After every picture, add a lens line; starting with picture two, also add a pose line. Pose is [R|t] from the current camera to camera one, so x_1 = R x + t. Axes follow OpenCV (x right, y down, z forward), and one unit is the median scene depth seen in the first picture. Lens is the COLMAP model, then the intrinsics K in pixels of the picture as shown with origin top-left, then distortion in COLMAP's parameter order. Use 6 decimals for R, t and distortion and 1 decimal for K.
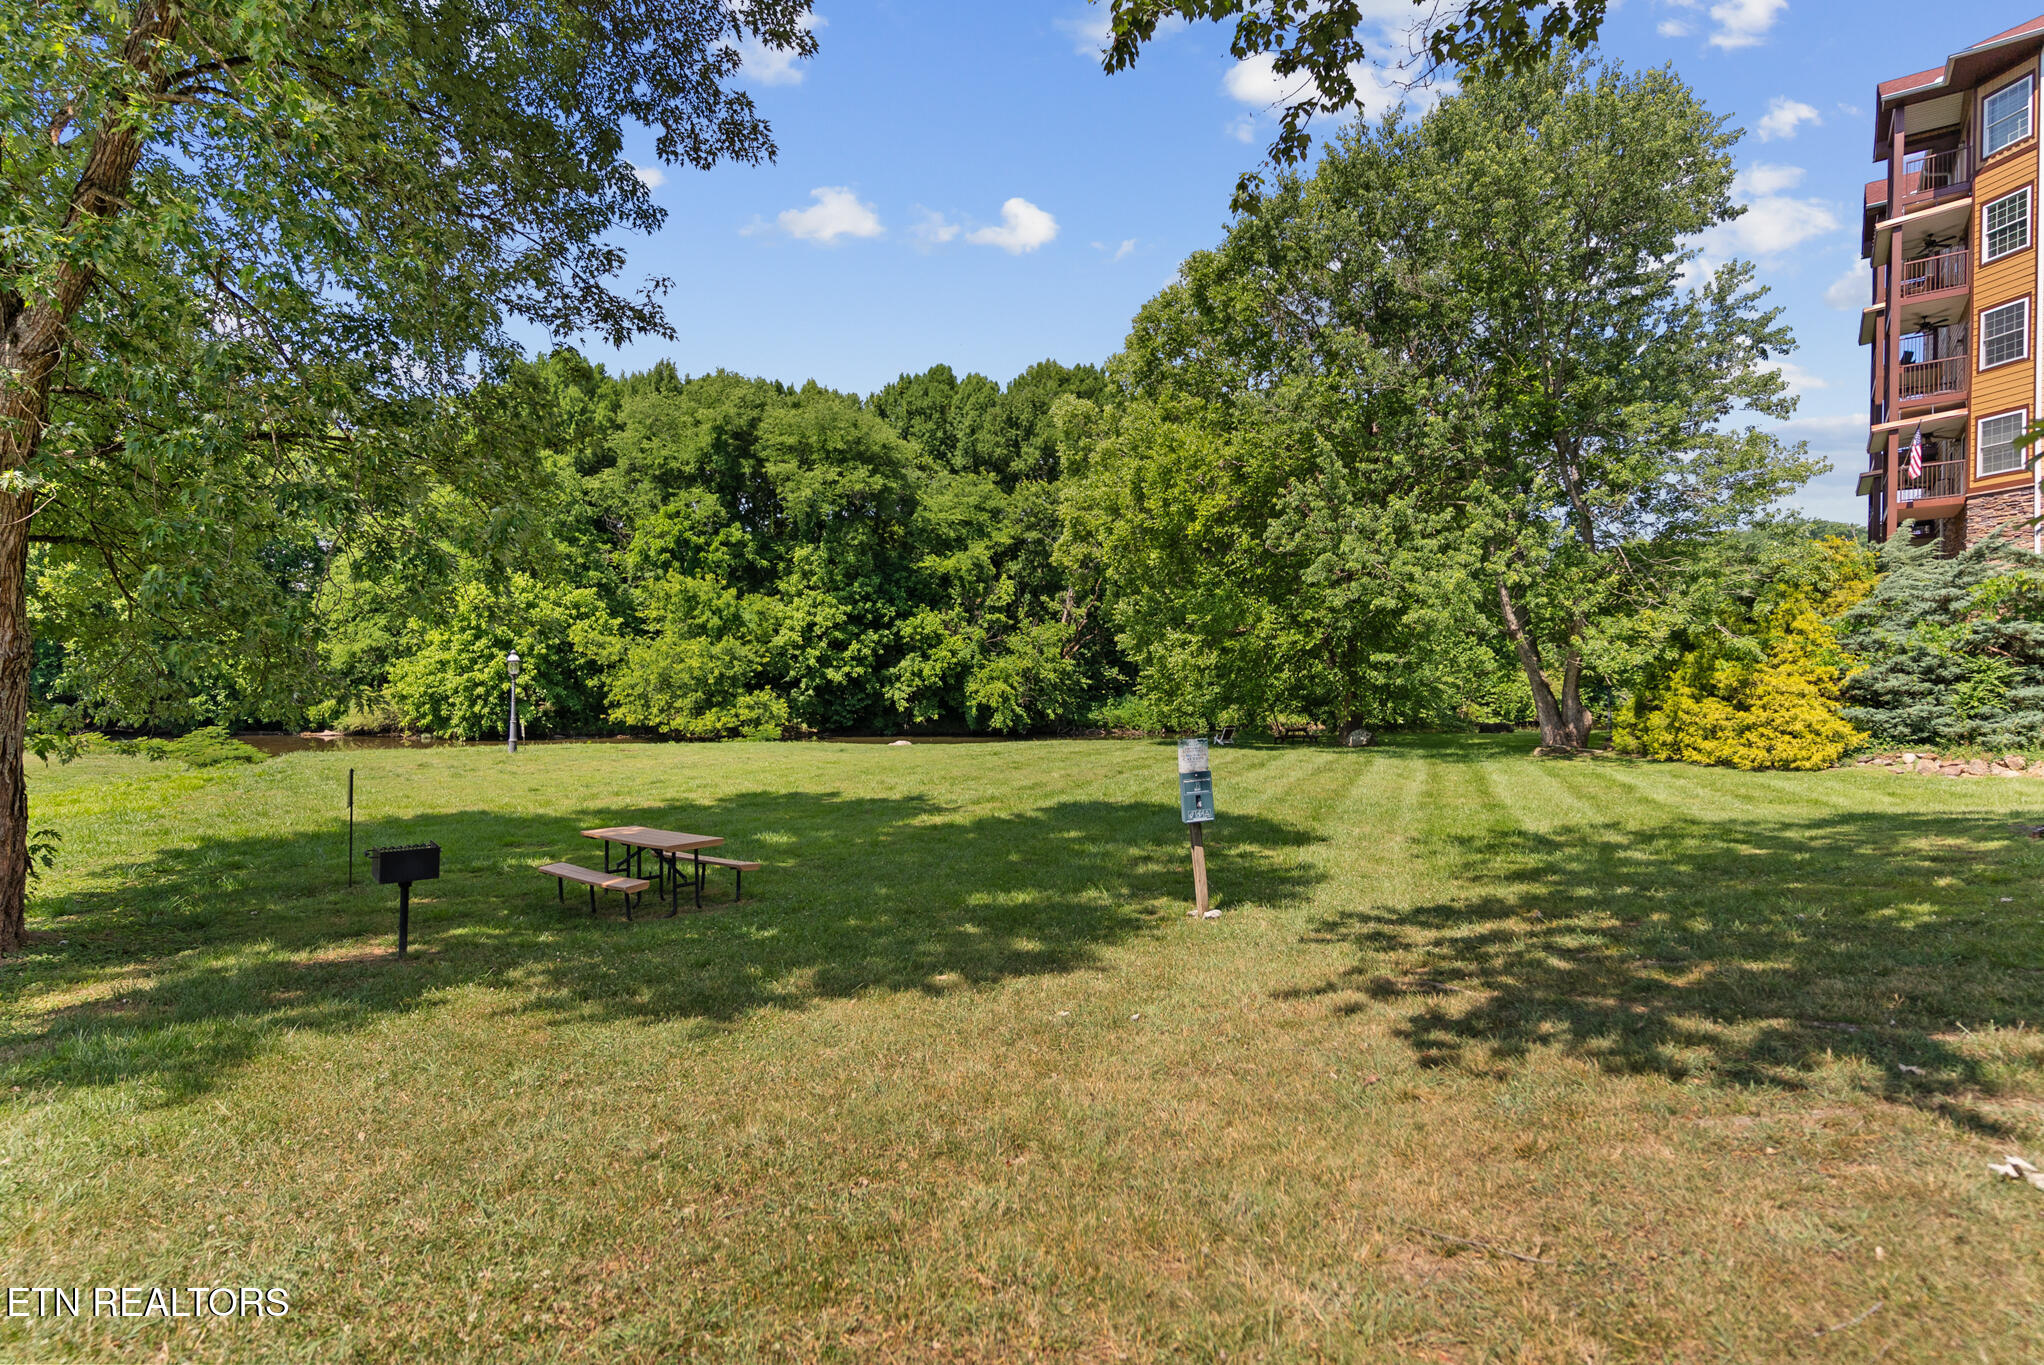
lens RADIAL K [[985.9, 0, 1023.3], [0, 985.9, 682.9], [0, 0, 1]] dist [-0.002801, -0.000249]
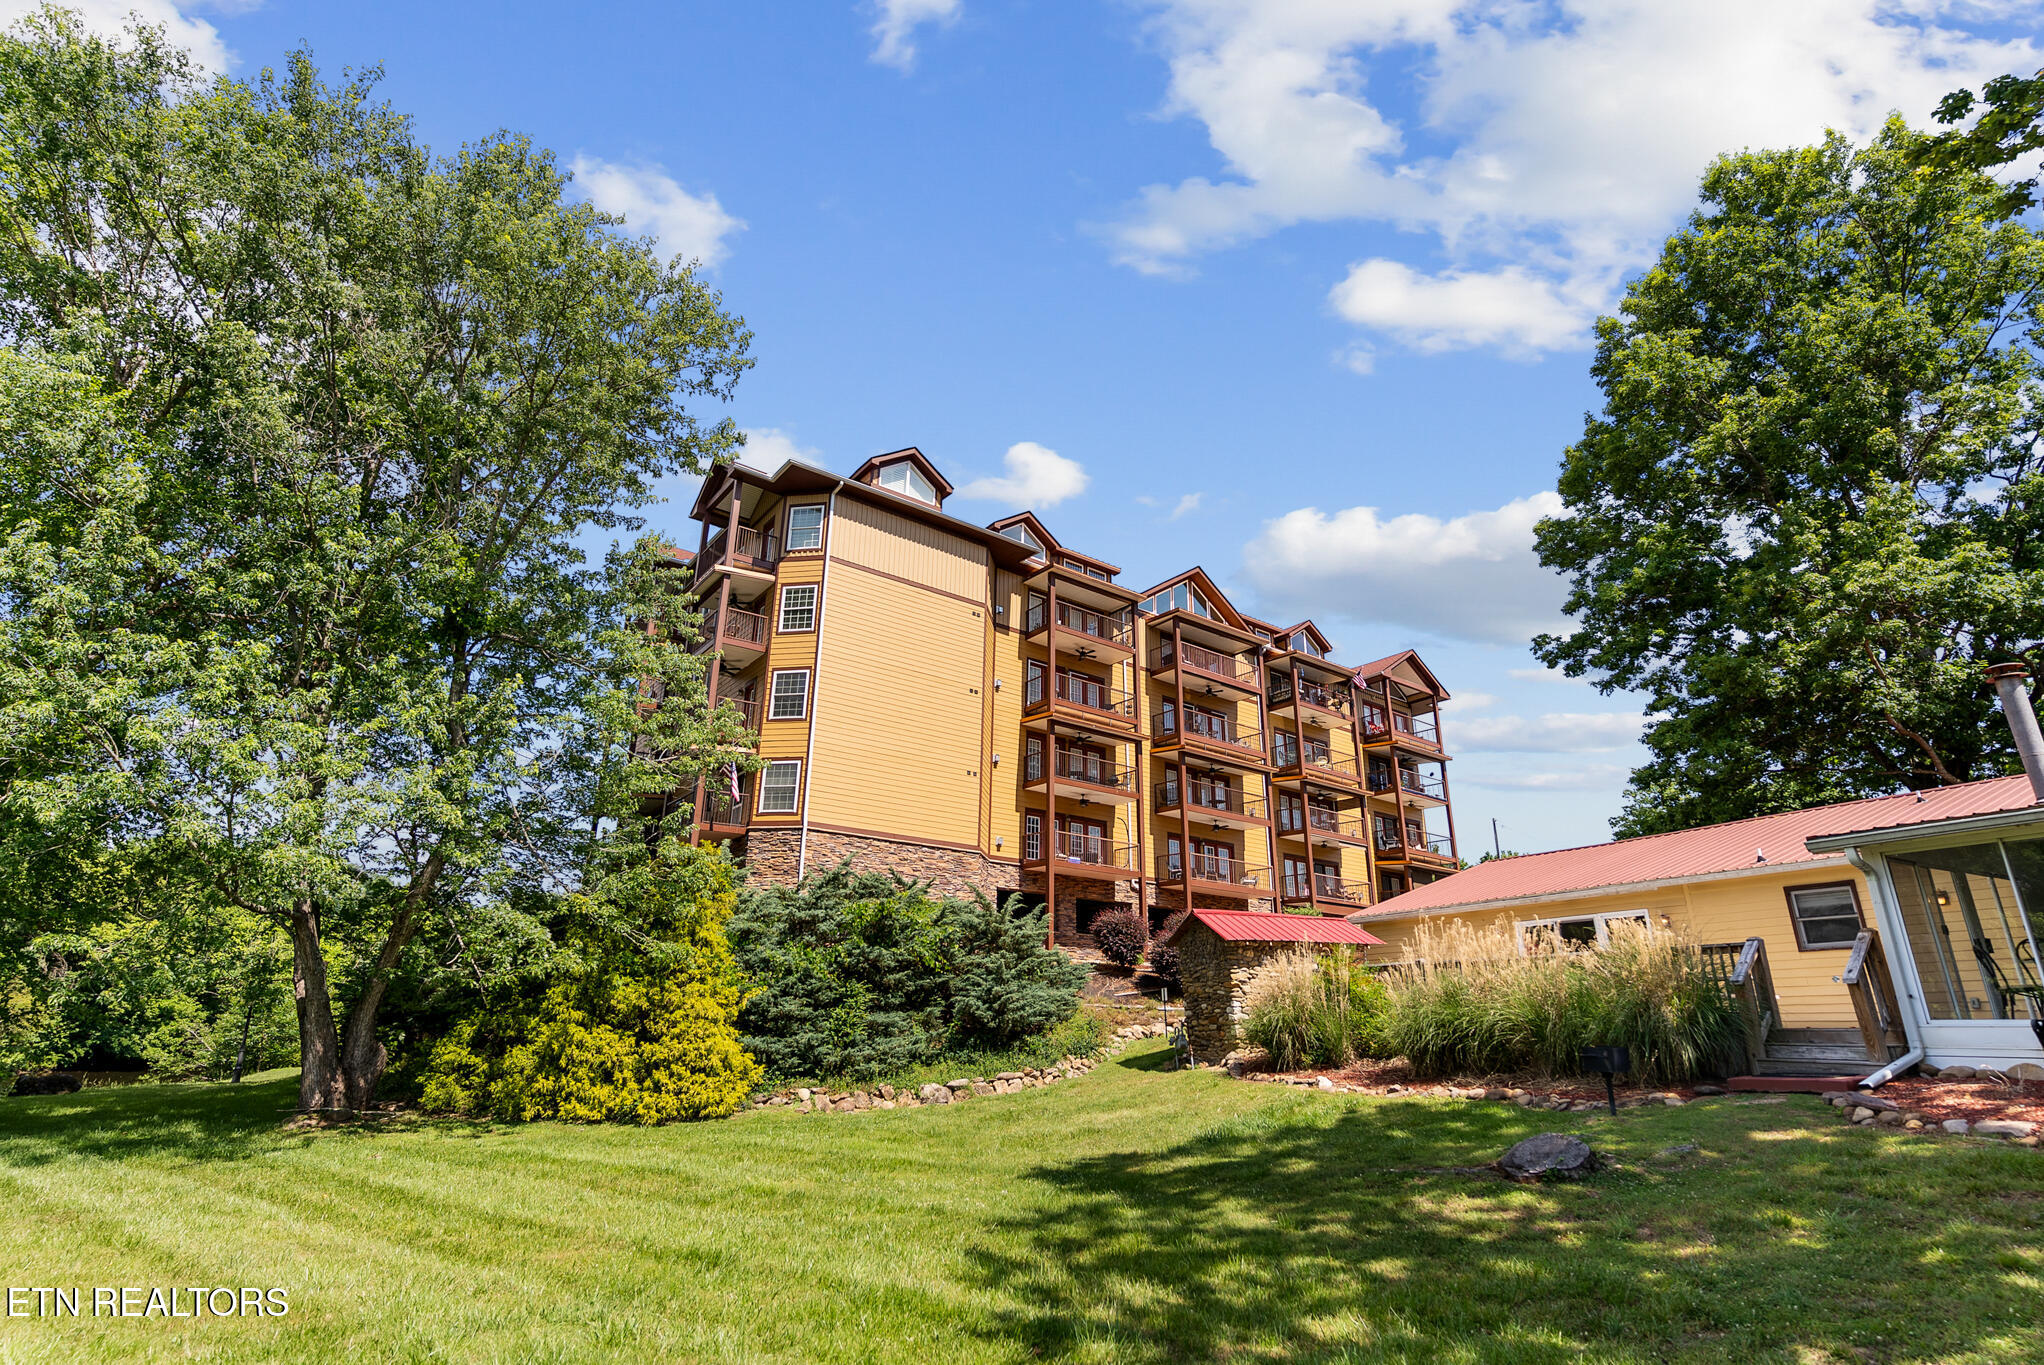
lens RADIAL K [[985.9, 0, 1026.1], [0, 985.9, 690.0], [0, 0, 1]] dist [-0.002801, -0.000249]
pose [[0.249788, 0.312267, 0.916567, 0.002111], [-0.006310, 0.947078, -0.320942, 0.012064], [-0.968280, 0.074384, 0.238539, 0.477131]]
